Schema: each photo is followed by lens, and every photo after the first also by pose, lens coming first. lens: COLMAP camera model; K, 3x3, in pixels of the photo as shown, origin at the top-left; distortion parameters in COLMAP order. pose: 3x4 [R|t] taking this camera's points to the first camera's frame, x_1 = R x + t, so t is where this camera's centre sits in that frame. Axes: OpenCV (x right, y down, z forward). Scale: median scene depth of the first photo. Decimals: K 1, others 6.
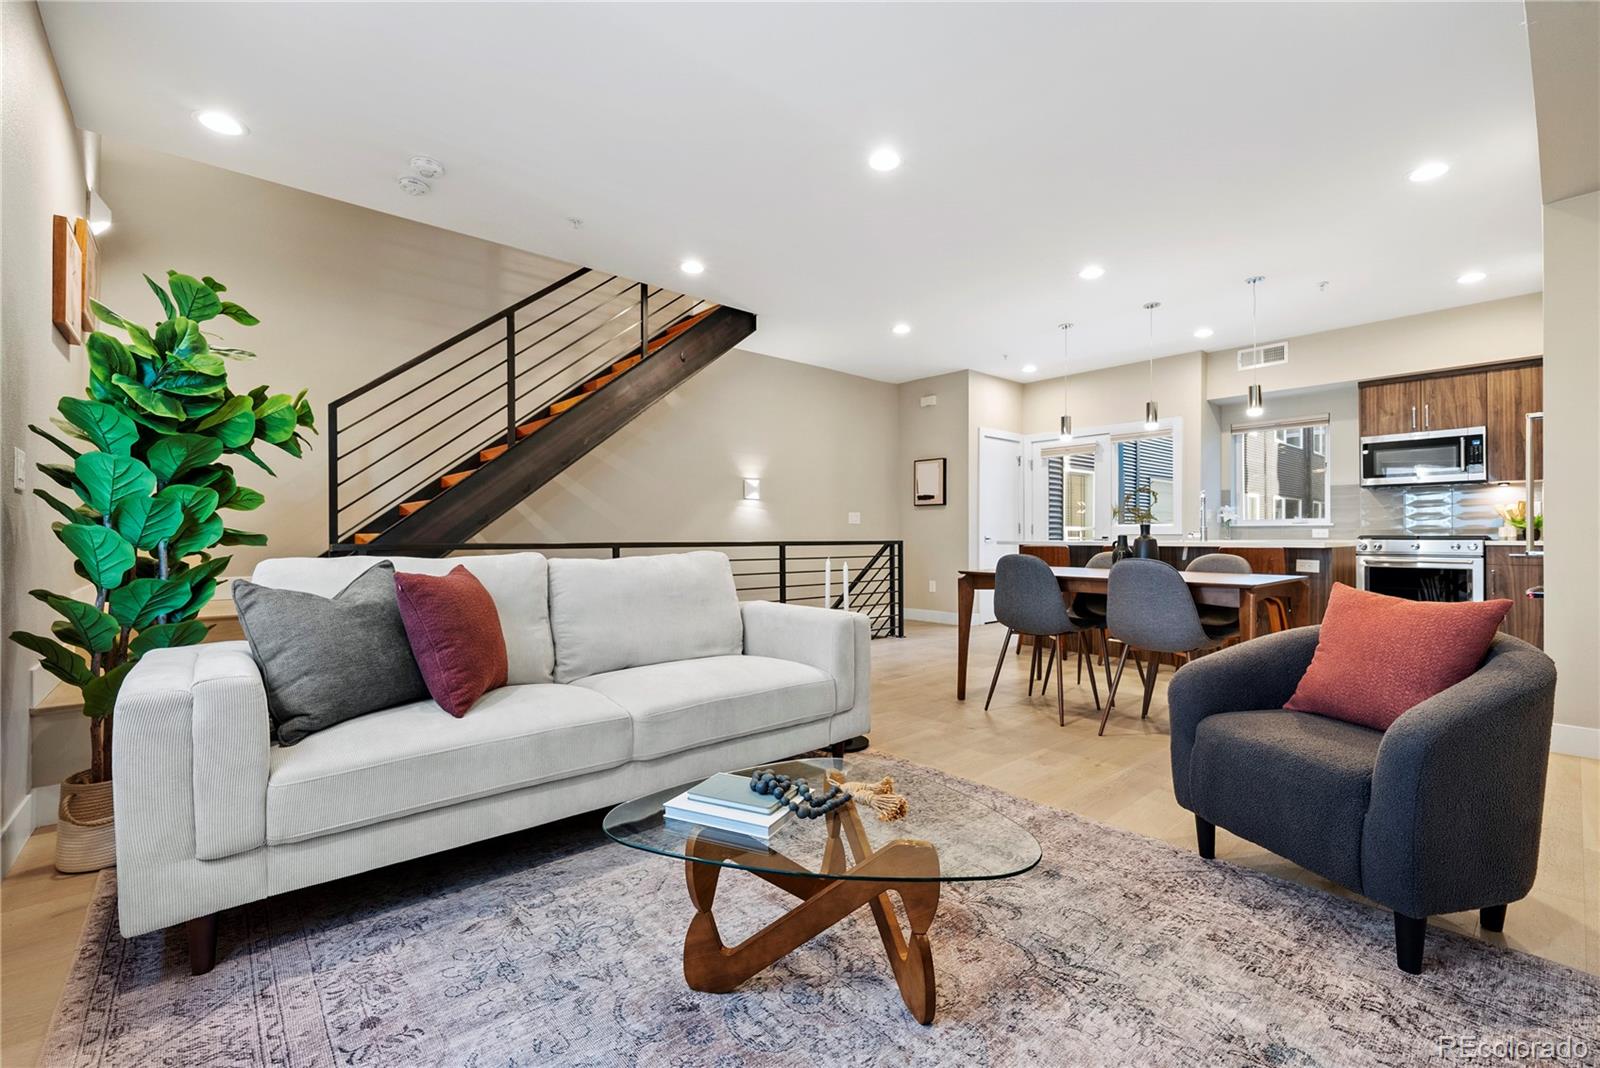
lens RADIAL K [[676.5, 0, 804.3], [0, 676.5, 532.1], [0, 0, 1]] dist [-0.001294, 0.000549]
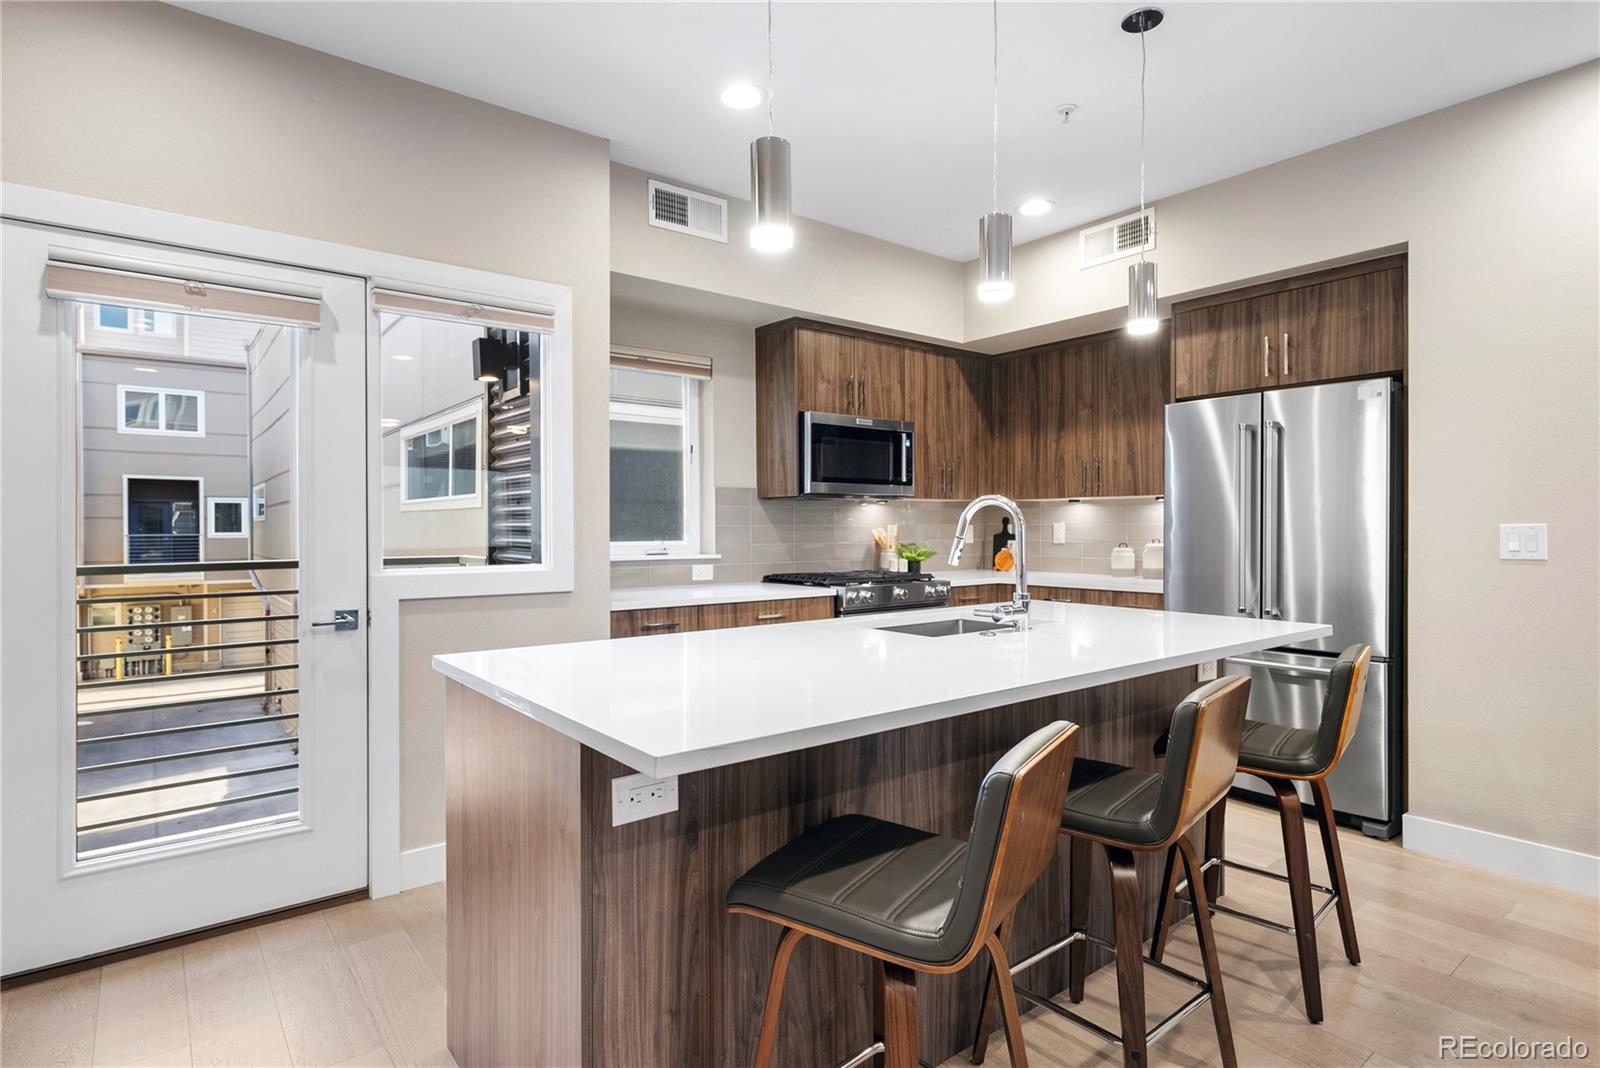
lens RADIAL K [[827.6, 0, 806.5], [0, 827.6, 527.1], [0, 0, 1]] dist [0.004656, -0.001421]
pose [[0.048860, -0.001168, 0.998805, 0.105776], [-0.001878, 0.999997, 0.001261, -0.041518], [-0.998804, -0.001938, 0.048858, 1.004775]]
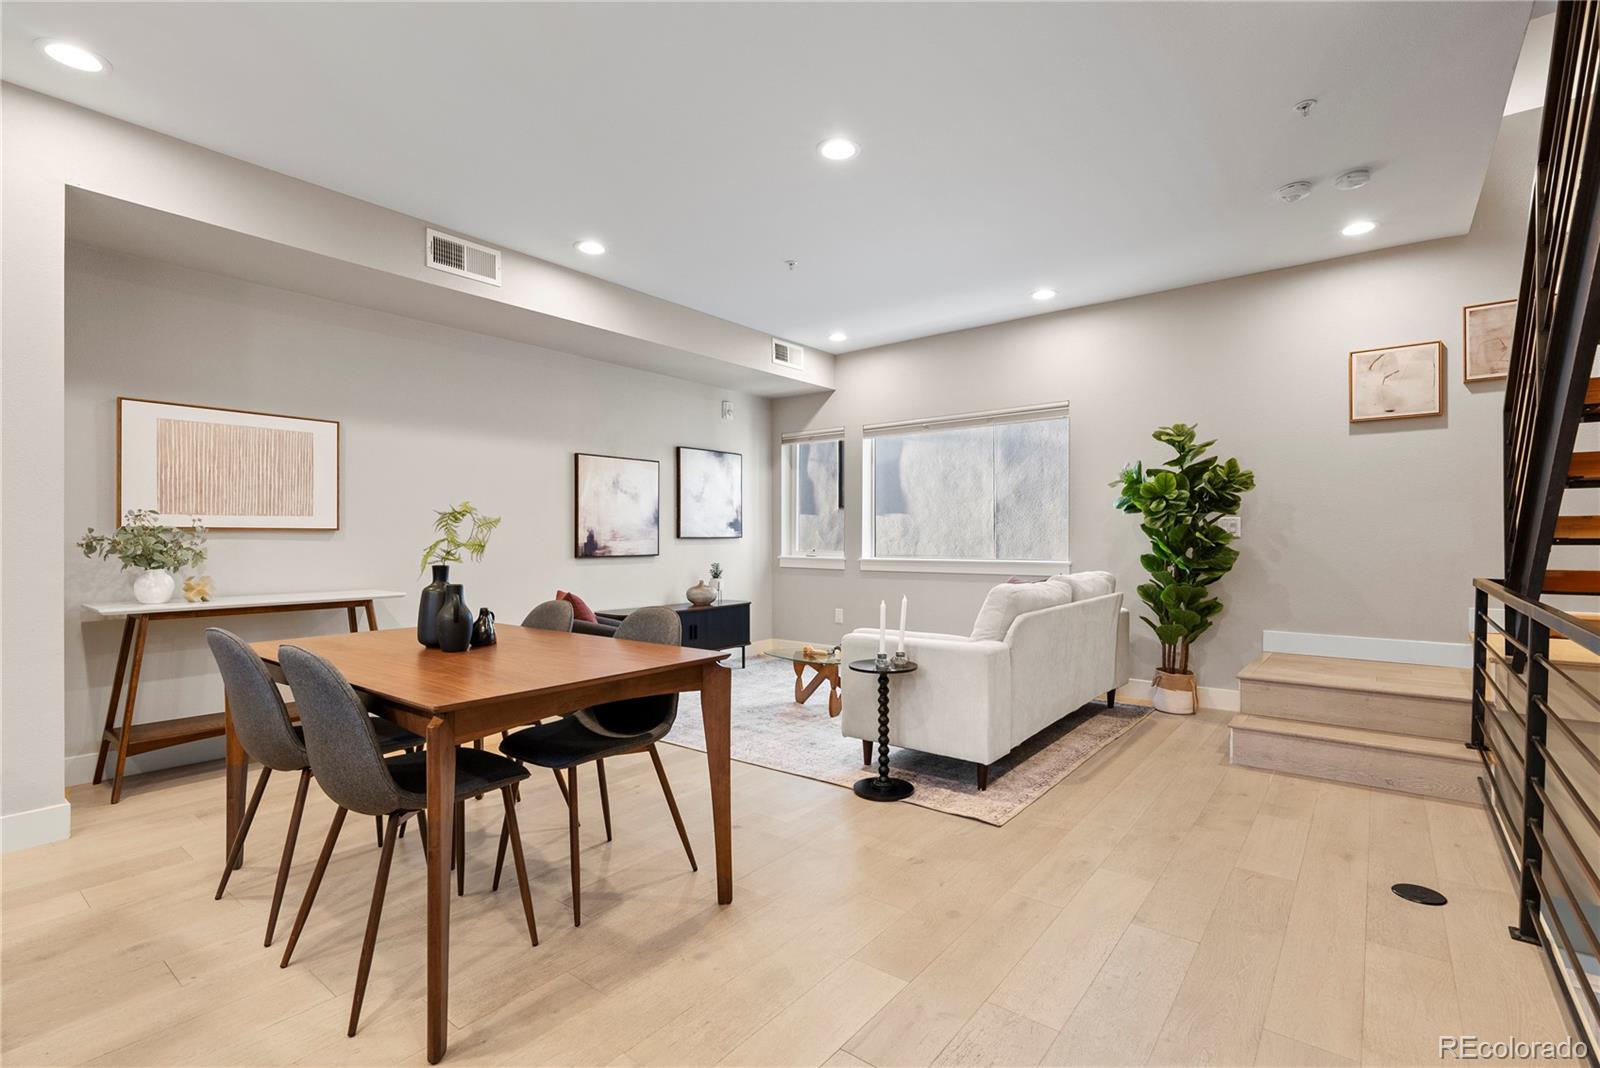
lens RADIAL K [[713.5, 0, 816.3], [0, 713.5, 539.5], [0, 0, 1]] dist [-0.004380, -0.002005]
pose [[-0.980948, 0.004334, -0.194222, 0.189922], [0.004974, 0.999984, -0.002805, -0.019944], [0.194207, -0.003718, -0.980954, 1.102268]]
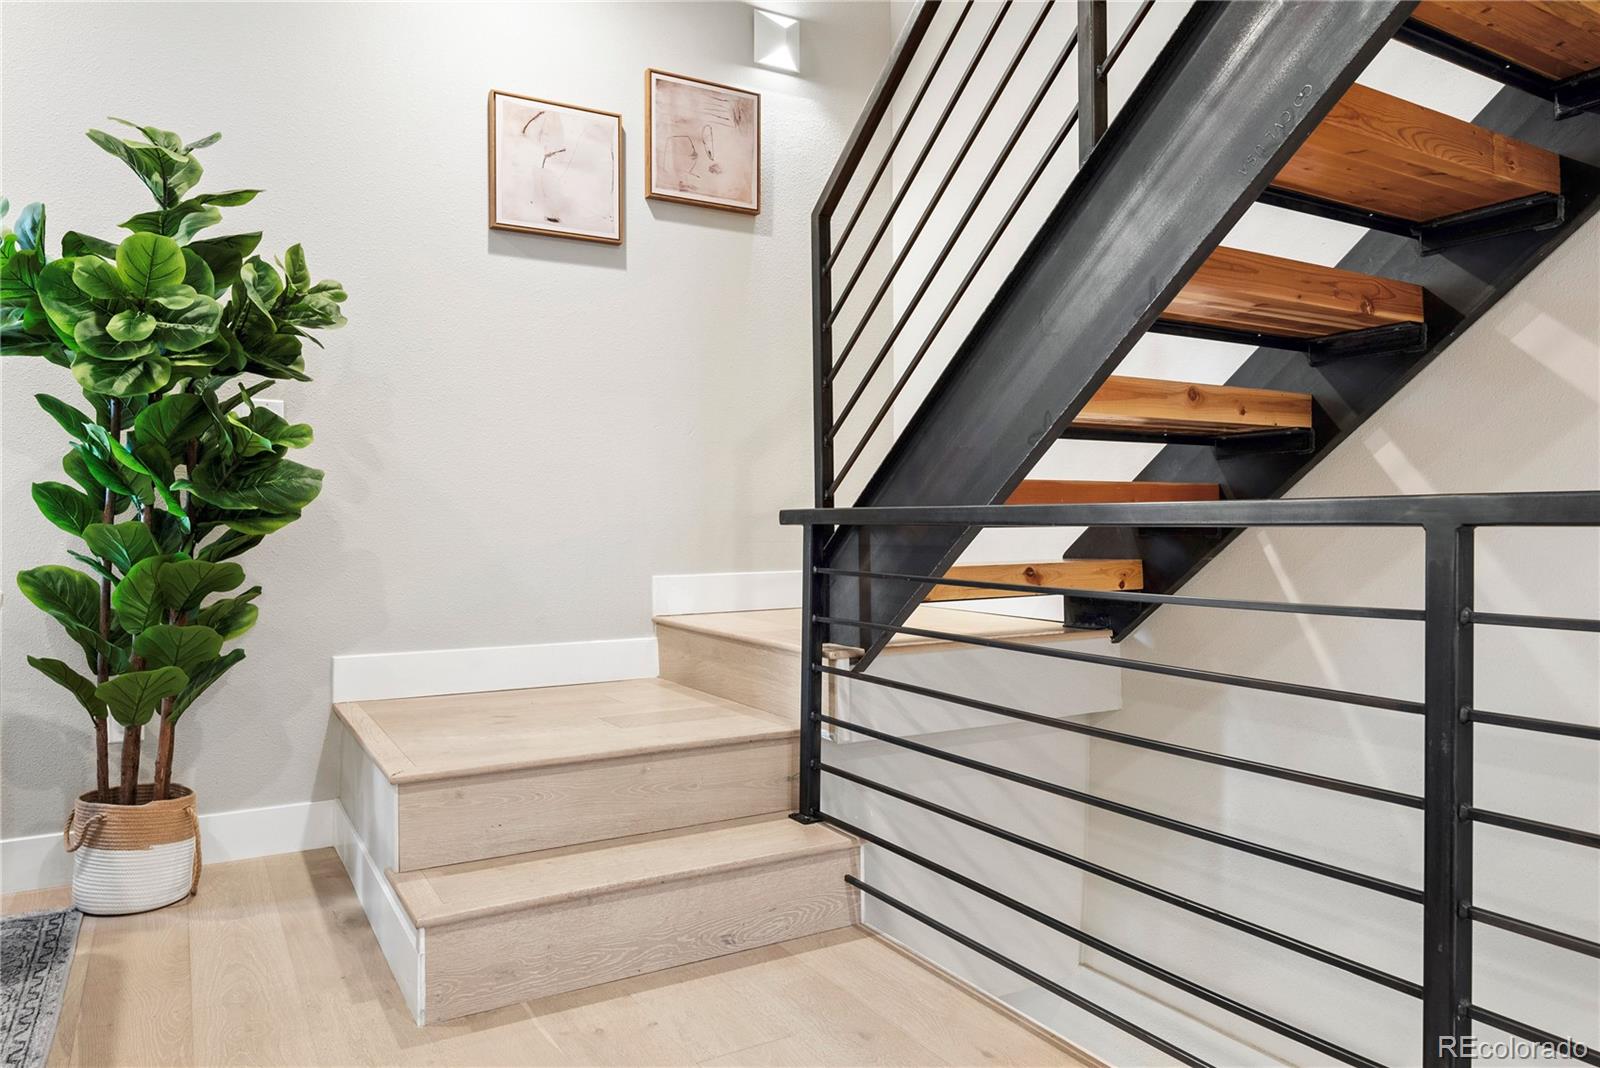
lens RADIAL K [[1061.2, 0, 796.3], [0, 1061.2, 519.4], [0, 0, 1]] dist [0.001098, -0.002269]
pose [[-0.182172, 0.001718, -0.983265, 0.023280], [0.009985, 0.999950, -0.000103, 0.016018], [0.983216, -0.009837, -0.182180, 0.739935]]
